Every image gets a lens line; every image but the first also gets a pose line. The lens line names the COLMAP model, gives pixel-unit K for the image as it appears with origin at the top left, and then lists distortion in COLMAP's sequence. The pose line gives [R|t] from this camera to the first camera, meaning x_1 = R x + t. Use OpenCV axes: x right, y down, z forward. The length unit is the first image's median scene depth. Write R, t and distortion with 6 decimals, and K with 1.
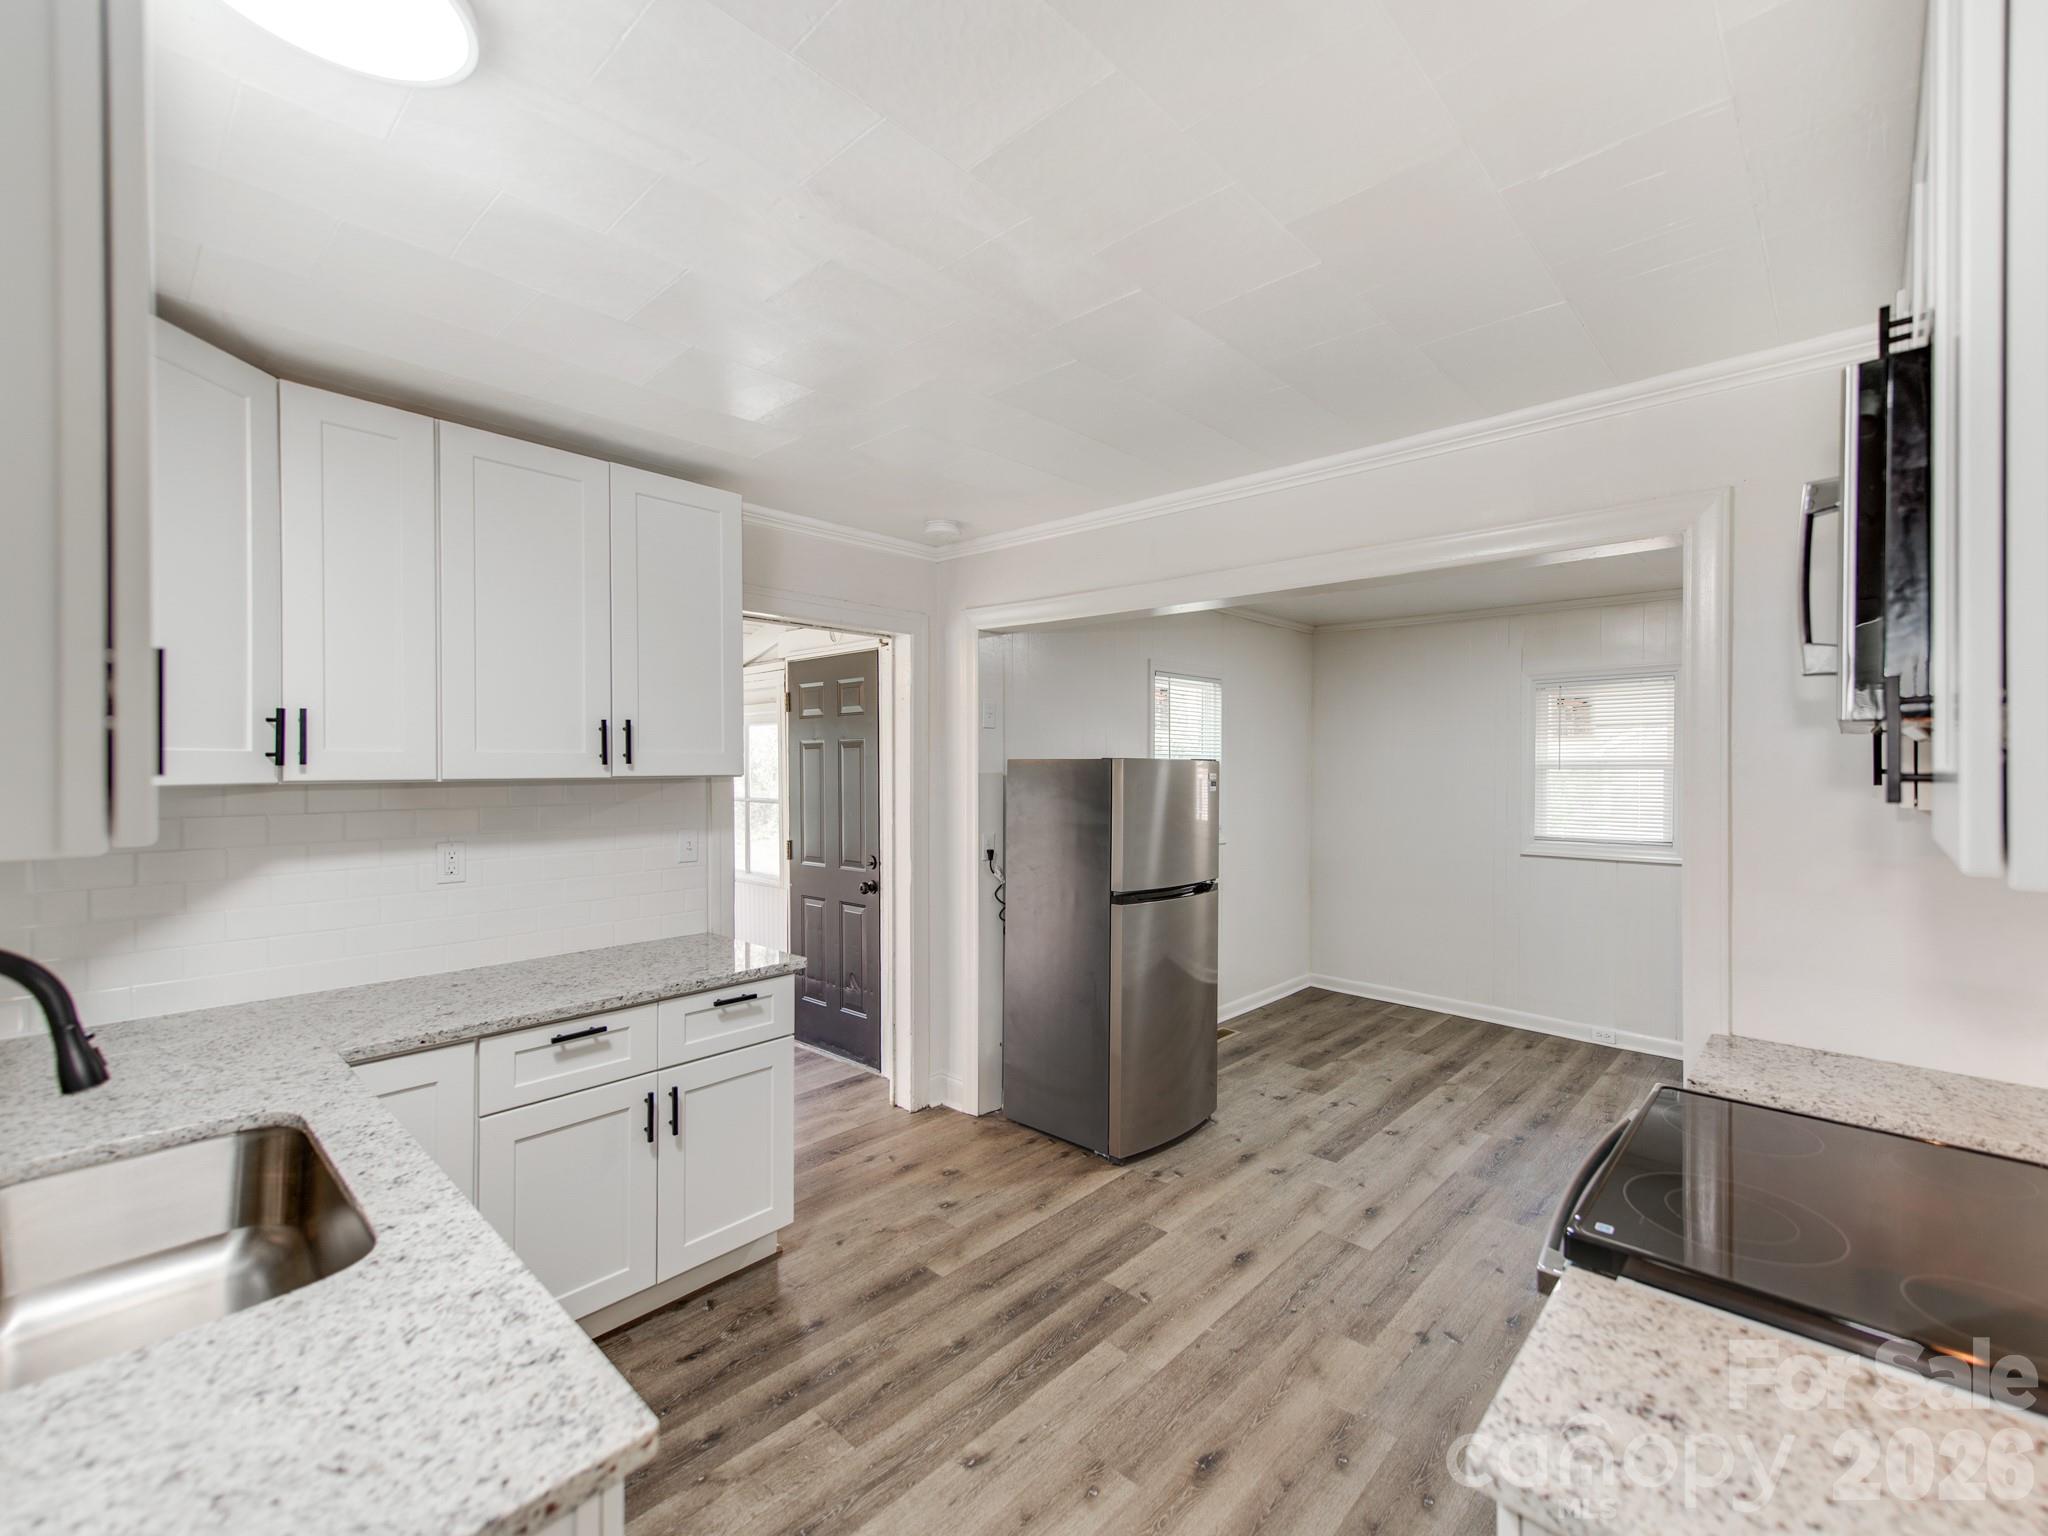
lens RADIAL K [[873.4, 0, 1040.3], [0, 873.4, 770.6], [0, 0, 1]] dist [0.024600, -0.002861]
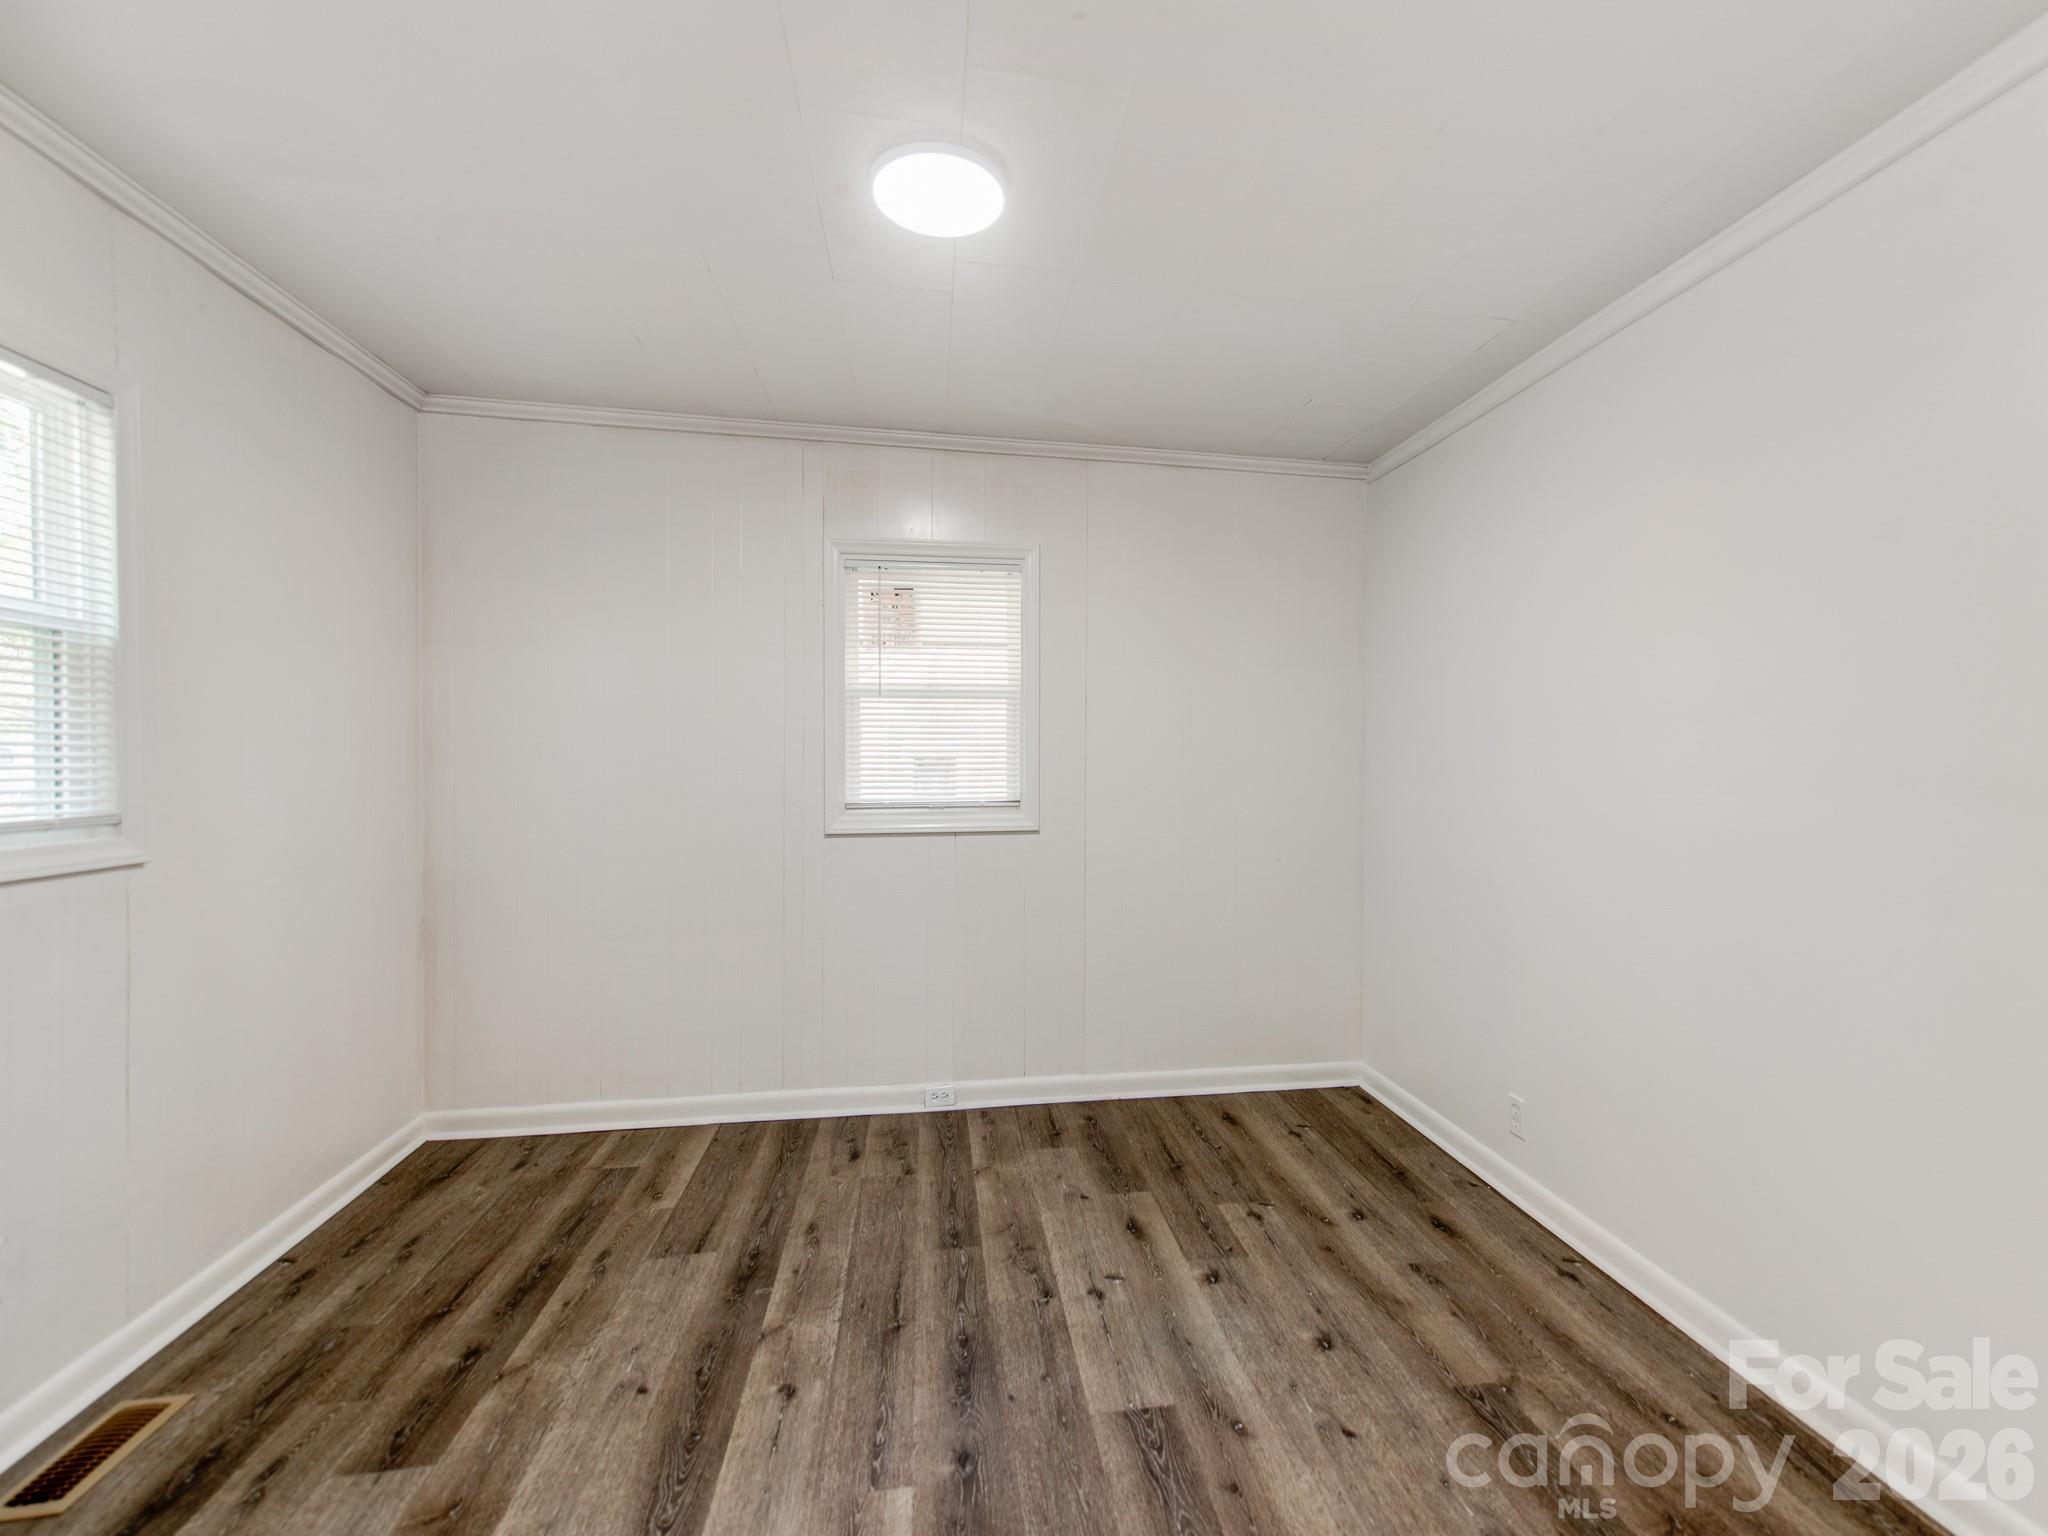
lens RADIAL K [[844.3, 0, 1024.0], [0, 844.3, 767.0], [0, 0, 1]] dist [0.019047, -0.000980]
pose [[0.613476, -0.010797, 0.789640, 0.170414], [0.008330, 0.999939, 0.007200, 0.046429], [-0.789670, 0.002161, 0.613529, 0.546102]]
